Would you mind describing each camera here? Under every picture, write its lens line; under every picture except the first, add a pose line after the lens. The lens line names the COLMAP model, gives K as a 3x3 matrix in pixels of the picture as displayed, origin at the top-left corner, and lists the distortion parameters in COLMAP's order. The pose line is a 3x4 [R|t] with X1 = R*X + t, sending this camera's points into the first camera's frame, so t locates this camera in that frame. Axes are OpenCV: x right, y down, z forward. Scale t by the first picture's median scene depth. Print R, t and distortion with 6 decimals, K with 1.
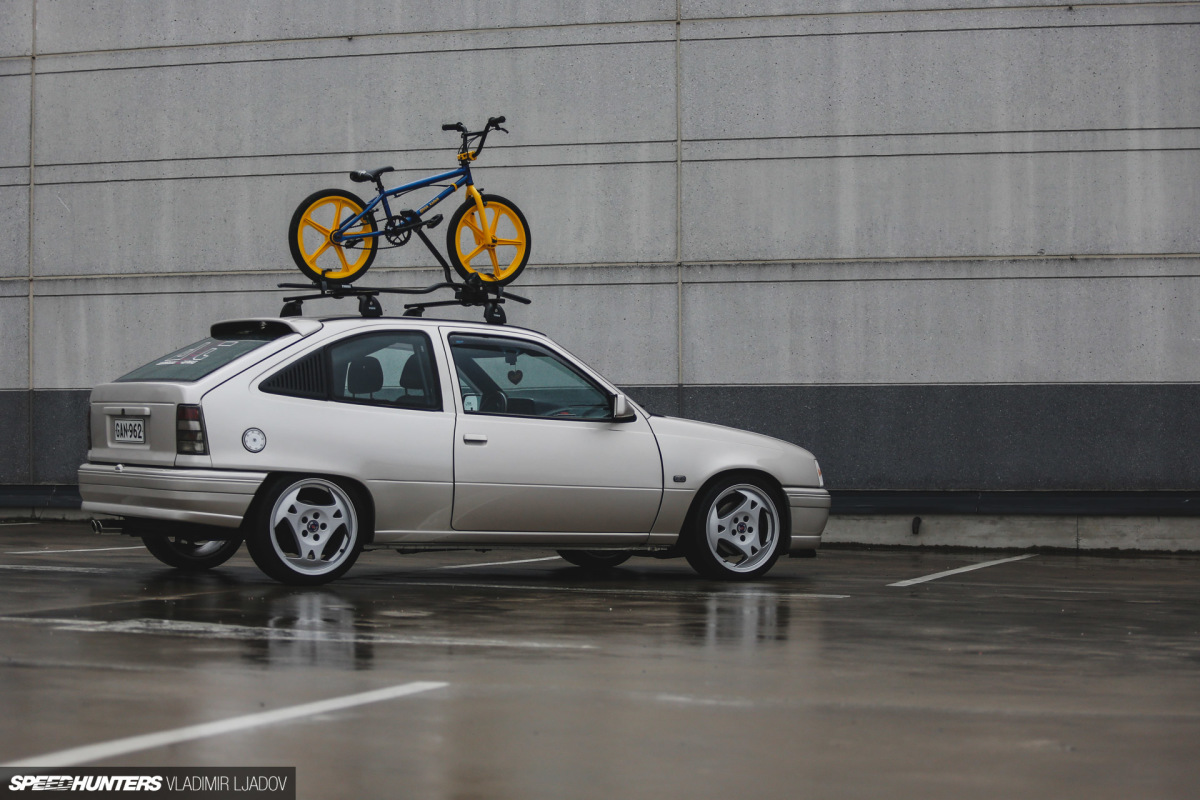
lens RADIAL K [[2441.8, 0, 632.9], [0, 2441.8, 412.4], [0, 0, 1]] dist [-0.177722, 0.000000]
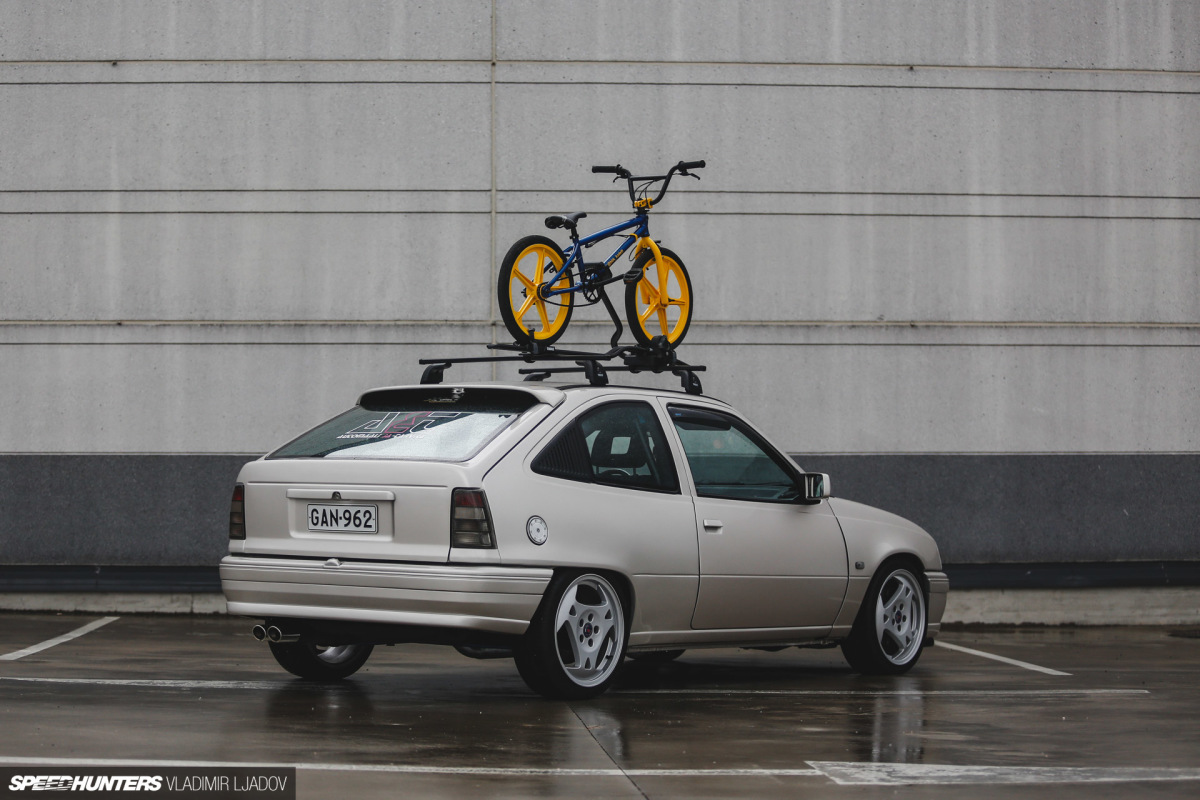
lens RADIAL K [[2441.8, 0, 726.4], [0, 2441.8, 405.2], [0, 0, 1]] dist [-0.177722, 0.000000]
pose [[0.945485, 0.009456, 0.325529, -0.211422], [-0.000968, 0.999656, -0.026225, -0.005606], [-0.325665, 0.024480, 0.945168, 0.100960]]
